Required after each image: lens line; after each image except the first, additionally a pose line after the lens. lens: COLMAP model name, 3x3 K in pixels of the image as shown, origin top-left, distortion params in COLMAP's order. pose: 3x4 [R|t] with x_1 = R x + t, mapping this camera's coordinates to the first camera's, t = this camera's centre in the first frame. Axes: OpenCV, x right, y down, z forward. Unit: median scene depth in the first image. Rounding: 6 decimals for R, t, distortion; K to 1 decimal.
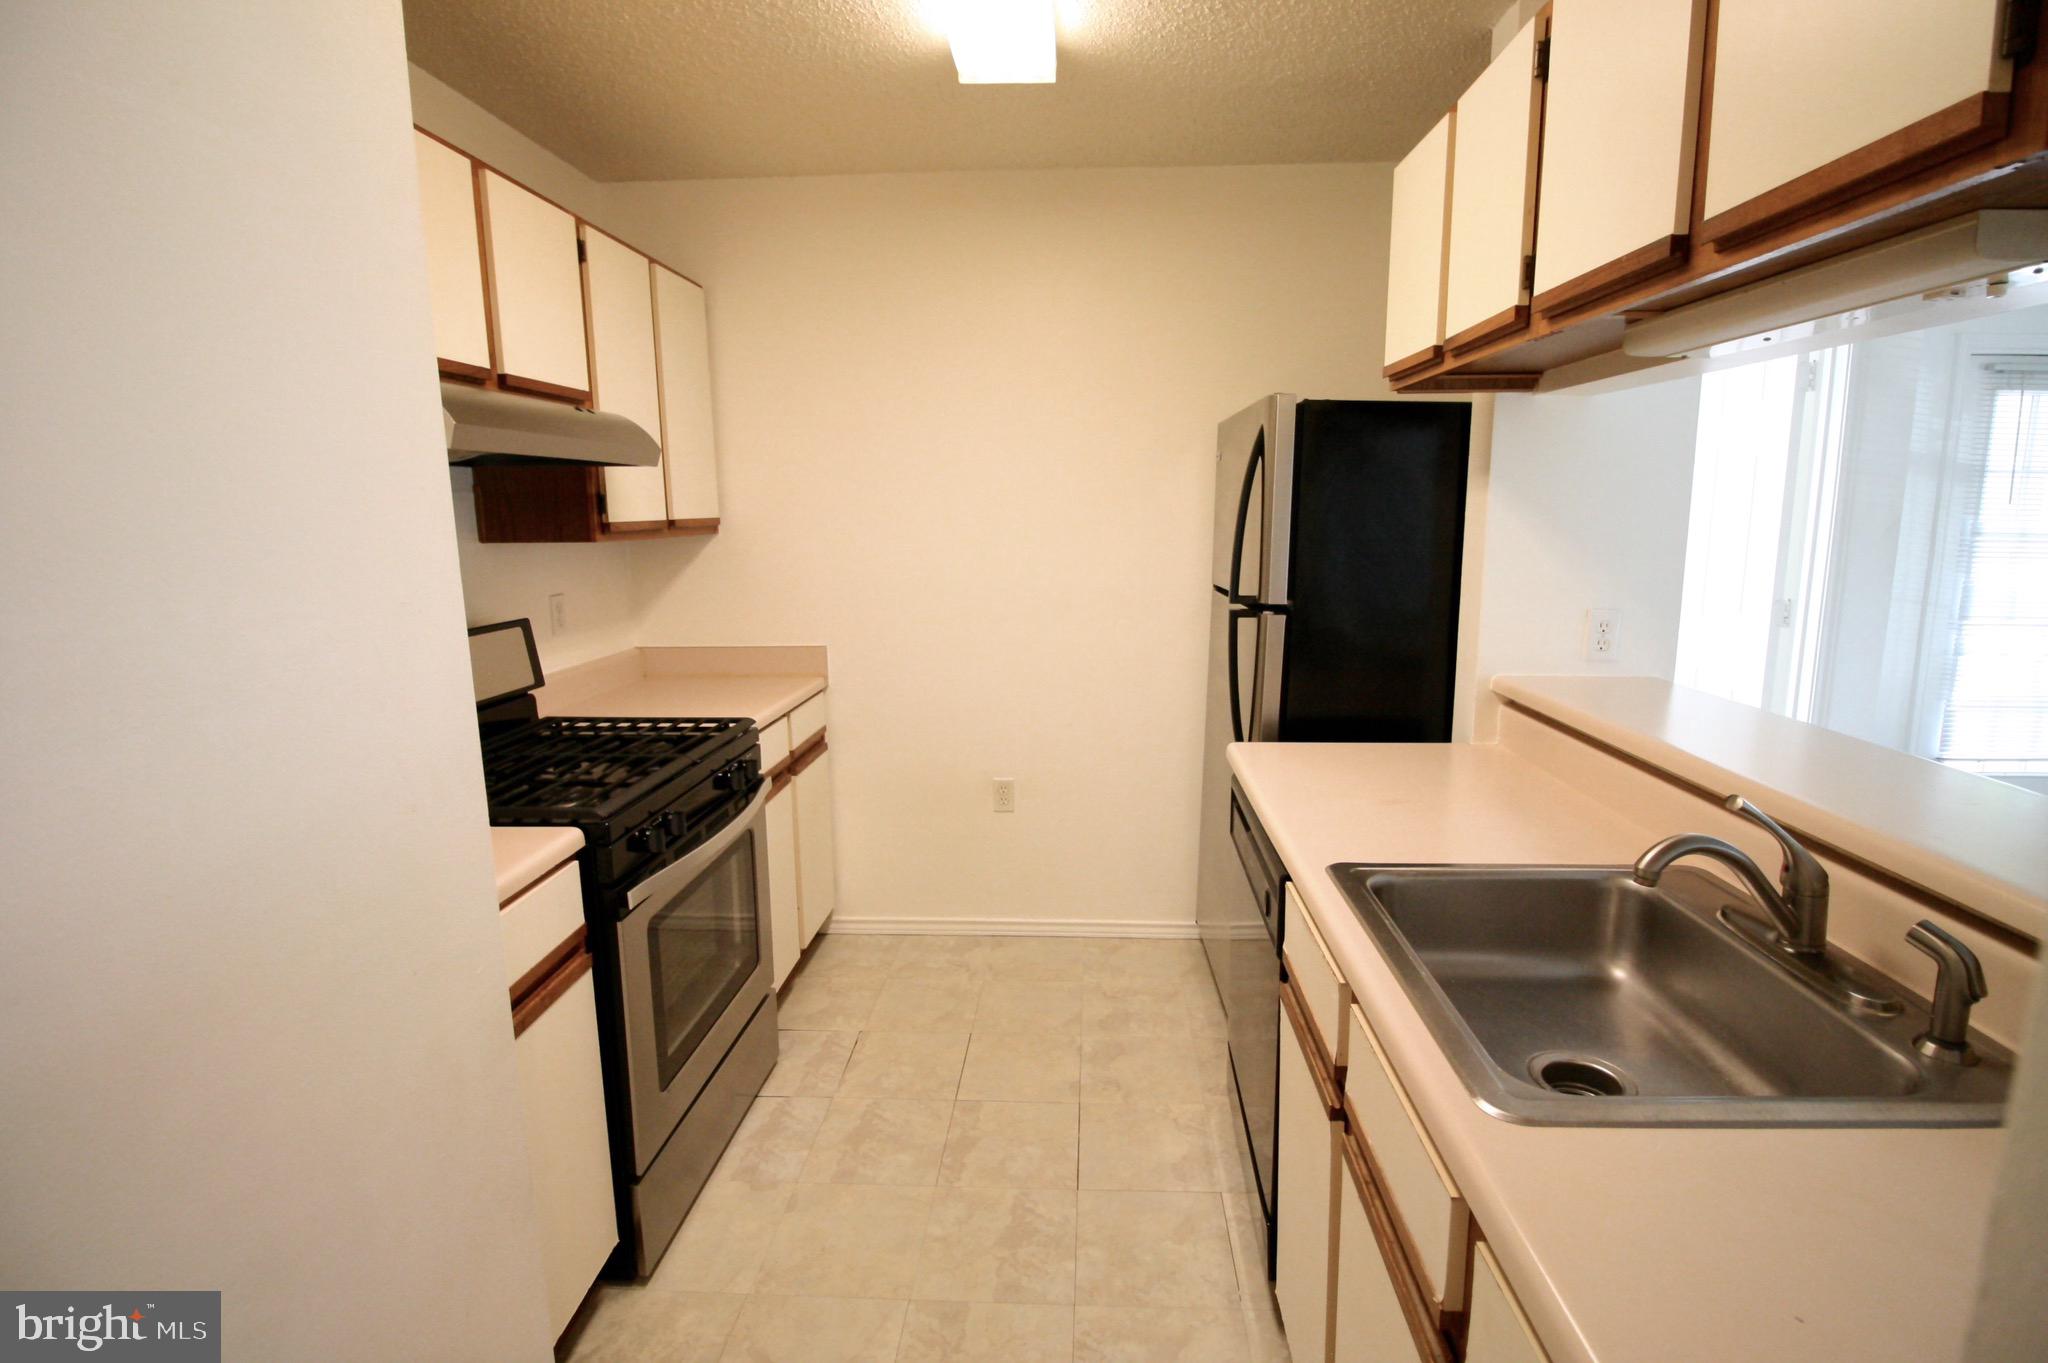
lens RADIAL K [[993.6, 0, 1021.5], [0, 993.6, 667.2], [0, 0, 1]] dist [-0.003212, -0.000187]
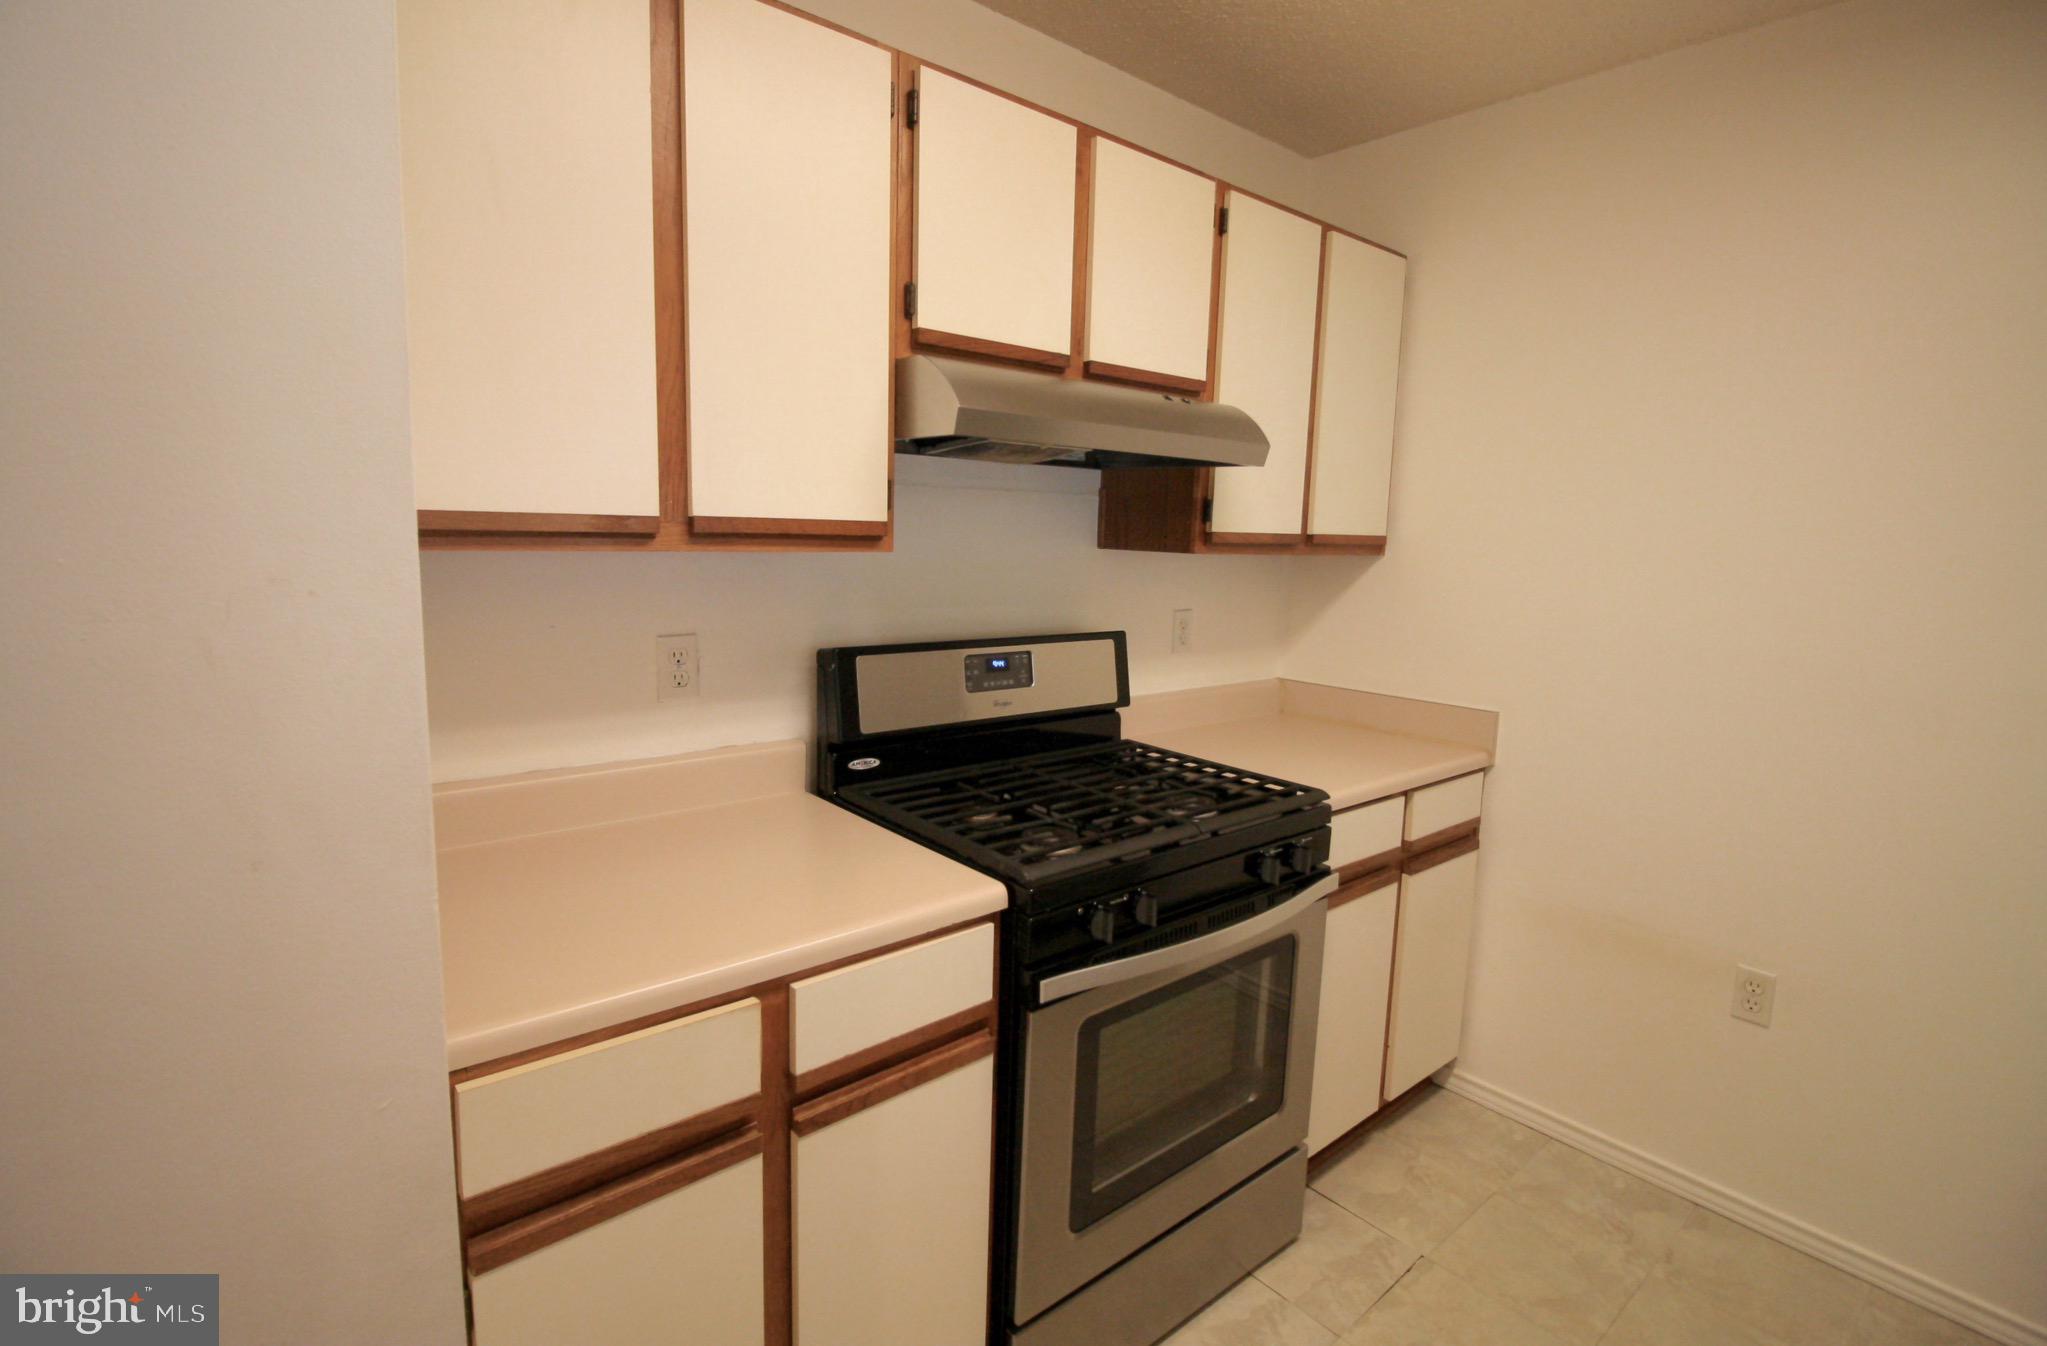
lens RADIAL K [[956.4, 0, 1031.2], [0, 956.4, 657.8], [0, 0, 1]] dist [0.003954, -0.018455]
pose [[0.694670, 0.125145, -0.708359, 0.080019], [-0.151032, 0.988175, 0.026466, -0.035541], [0.703295, 0.088600, 0.705356, 0.310069]]
